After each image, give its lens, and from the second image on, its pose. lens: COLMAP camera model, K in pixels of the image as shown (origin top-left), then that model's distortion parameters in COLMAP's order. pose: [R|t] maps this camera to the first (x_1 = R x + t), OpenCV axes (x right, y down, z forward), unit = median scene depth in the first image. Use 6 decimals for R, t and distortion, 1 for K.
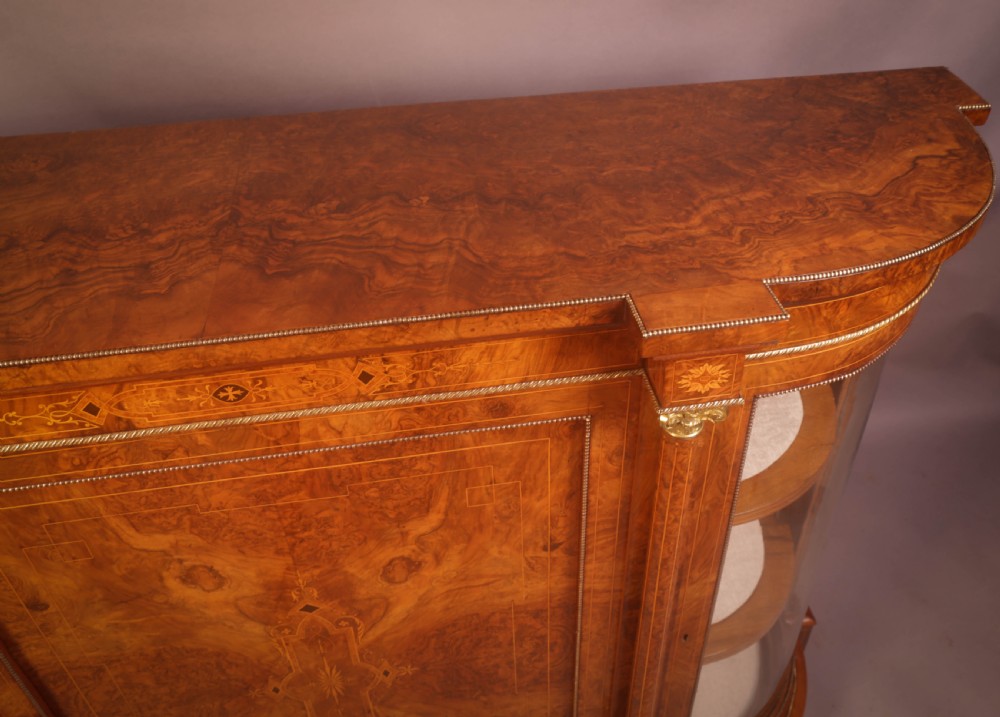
lens RADIAL K [[914.9, 0, 535.4], [0, 914.9, 354.1], [0, 0, 1]] dist [-0.033384, 0.000000]
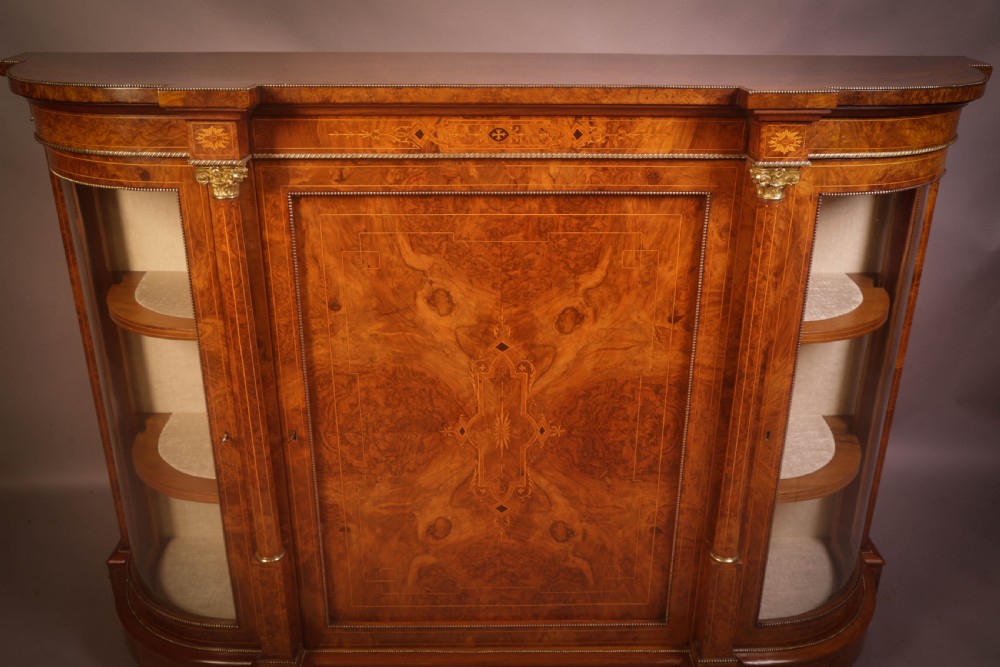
lens RADIAL K [[934.7, 0, 495.6], [0, 934.7, 333.3], [0, 0, 1]] dist [-0.010199, 0.000000]
pose [[0.987233, 0.073746, -0.141182, -0.055840], [-0.111105, 0.953953, -0.278622, 0.742984], [0.114134, 0.290751, 0.949967, -0.462515]]
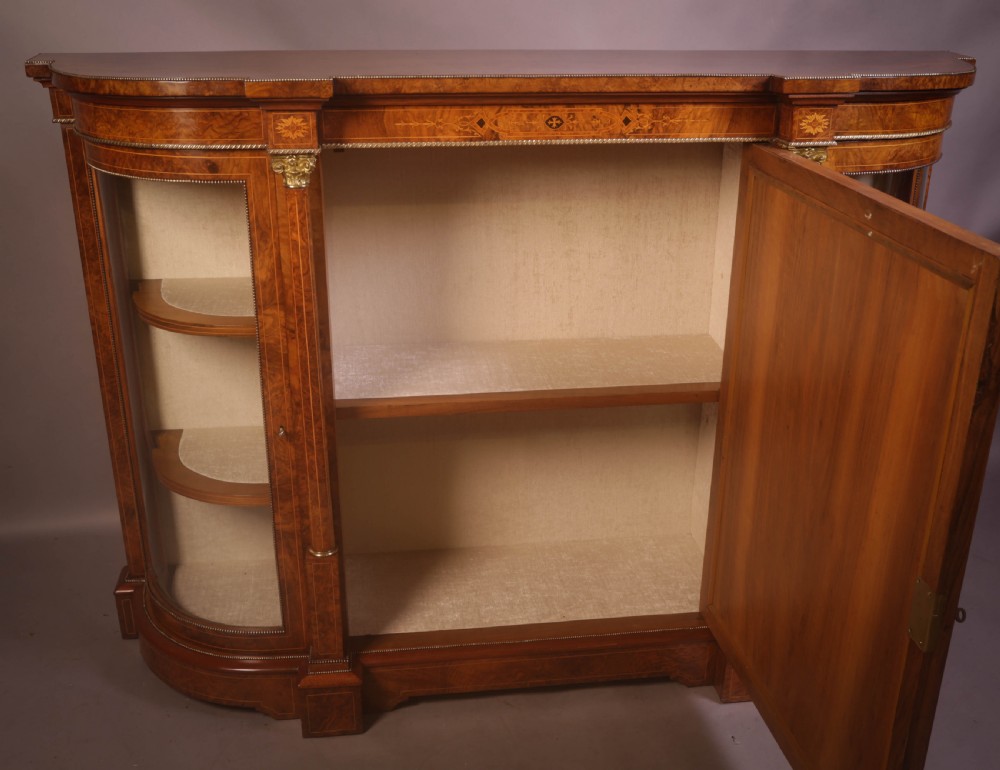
lens RADIAL K [[1115.4, 0, 510.1], [0, 1115.4, 406.4], [0, 0, 1]] dist [-0.016167, 0.000000]
pose [[0.999485, 0.027318, -0.016830, -0.310987], [-0.031012, 0.957065, -0.288209, 1.034311], [0.008234, 0.288583, 0.957420, -0.813387]]
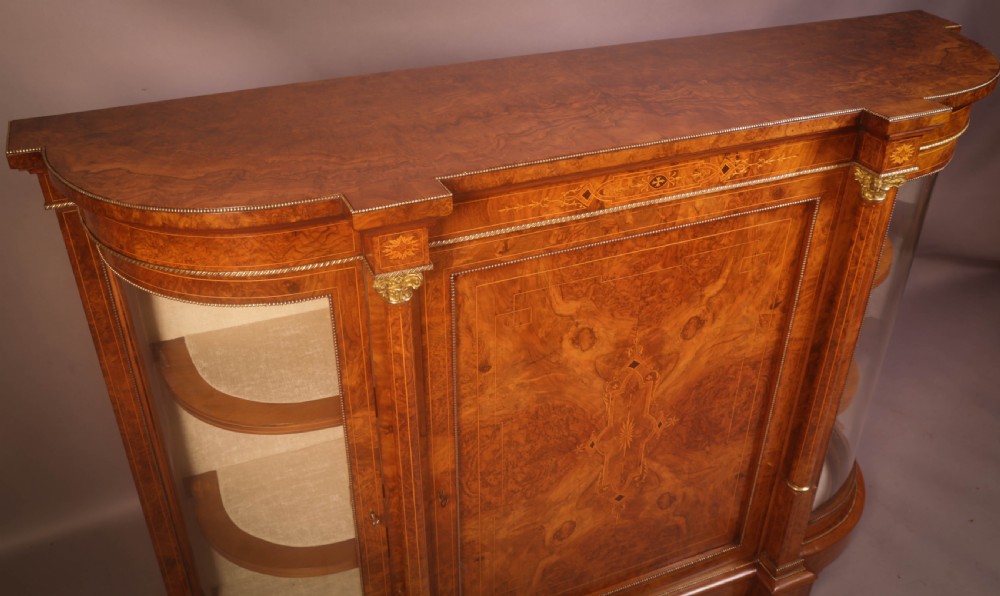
lens RADIAL K [[889.3, 0, 504.4], [0, 889.3, 262.3], [0, 0, 1]] dist [-0.046531, 0.089845]
pose [[0.974978, -0.099133, 0.198972, -0.799468], [0.128186, 0.981979, -0.138874, 0.319328], [-0.181620, 0.160905, 0.970115, -0.430542]]
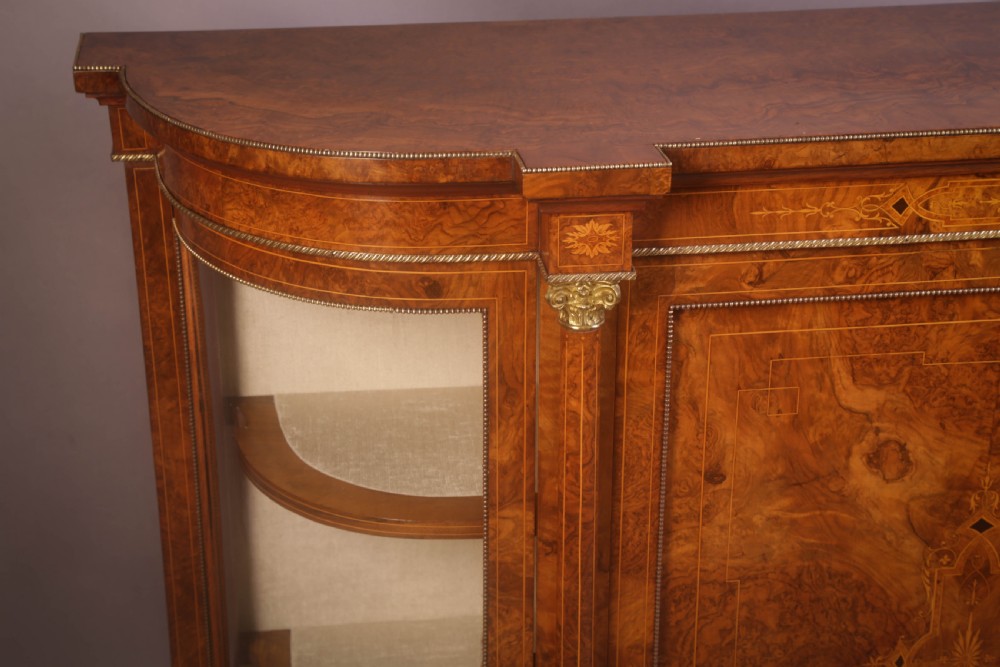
lens RADIAL K [[1731.0, 0, 502.1], [0, 1731.0, 323.8], [0, 0, 1]] dist [0.243085, 0.000000]
pose [[0.999013, 0.028832, -0.033798, -0.721327], [-0.036594, 0.965435, -0.258061, 0.601411], [0.025190, 0.259043, 0.965537, -0.762195]]
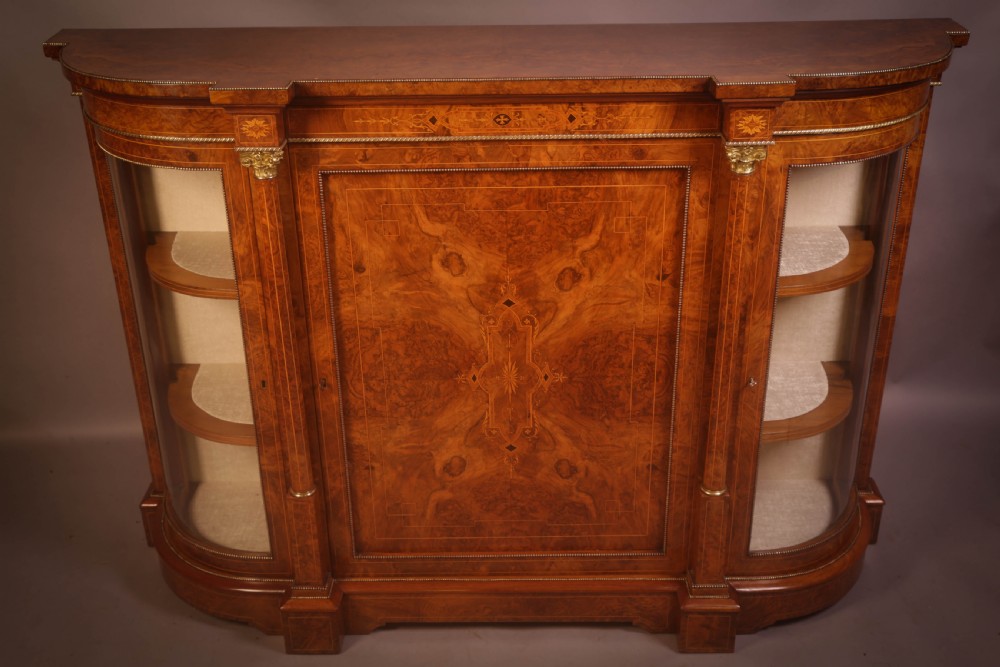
lens RADIAL K [[1160.5, 0, 493.6], [0, 1160.5, 333.2], [0, 0, 1]] dist [0.066829, 0.000000]
pose [[0.984124, 0.073995, -0.161319, 0.068981], [-0.108271, 0.970518, -0.215341, 0.859794], [0.140629, 0.229389, 0.963122, -1.084990]]
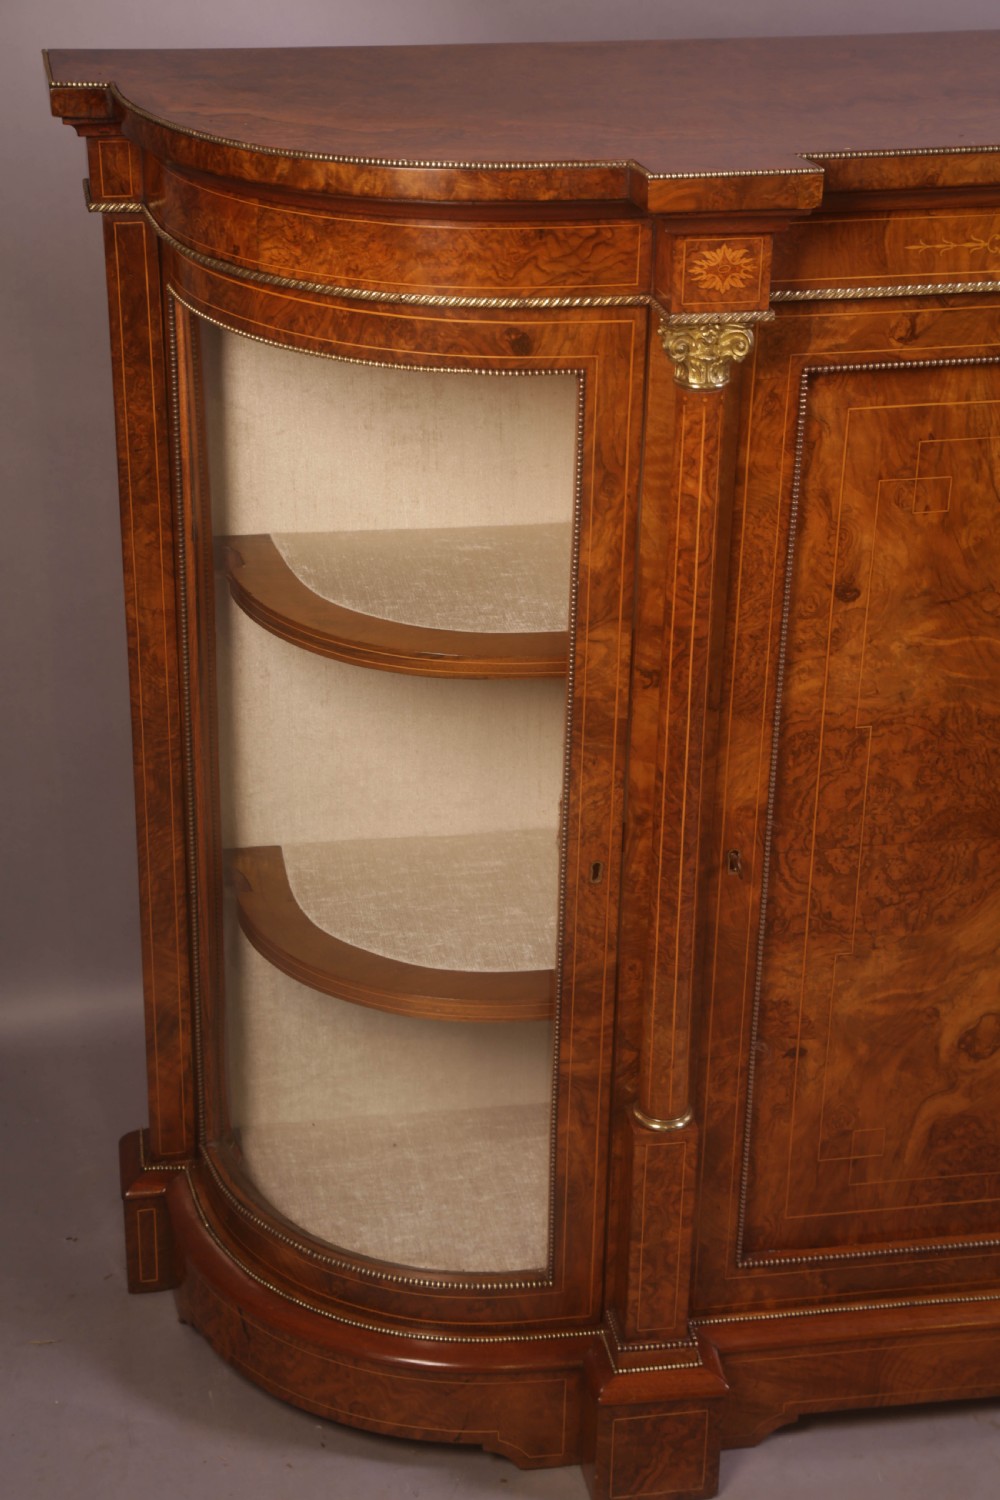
lens RADIAL K [[2596.6, 0, 499.2], [0, 2596.6, 751.3], [0, 0, 1]] dist [0.243085, 0.000000]
pose [[0.999404, 0.019510, 0.028489, -0.913383], [-0.012073, 0.970436, -0.241057, 0.950093], [-0.032349, 0.240569, 0.970093, -1.087325]]
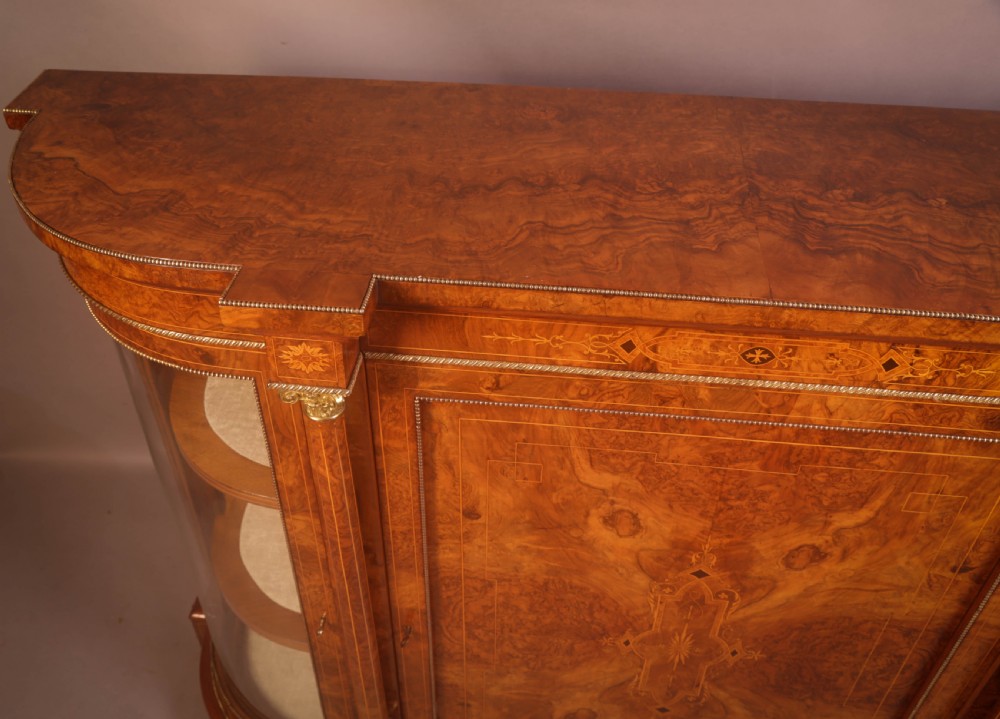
lens RADIAL K [[914.9, 0, 455.3], [0, 914.9, 365.3], [0, 0, 1]] dist [-0.033384, 0.000000]
pose [[0.957264, 0.187375, -0.220311, -0.365168], [-0.184590, 0.982250, 0.033353, 0.069817], [0.222650, 0.008739, 0.974859, -0.081460]]
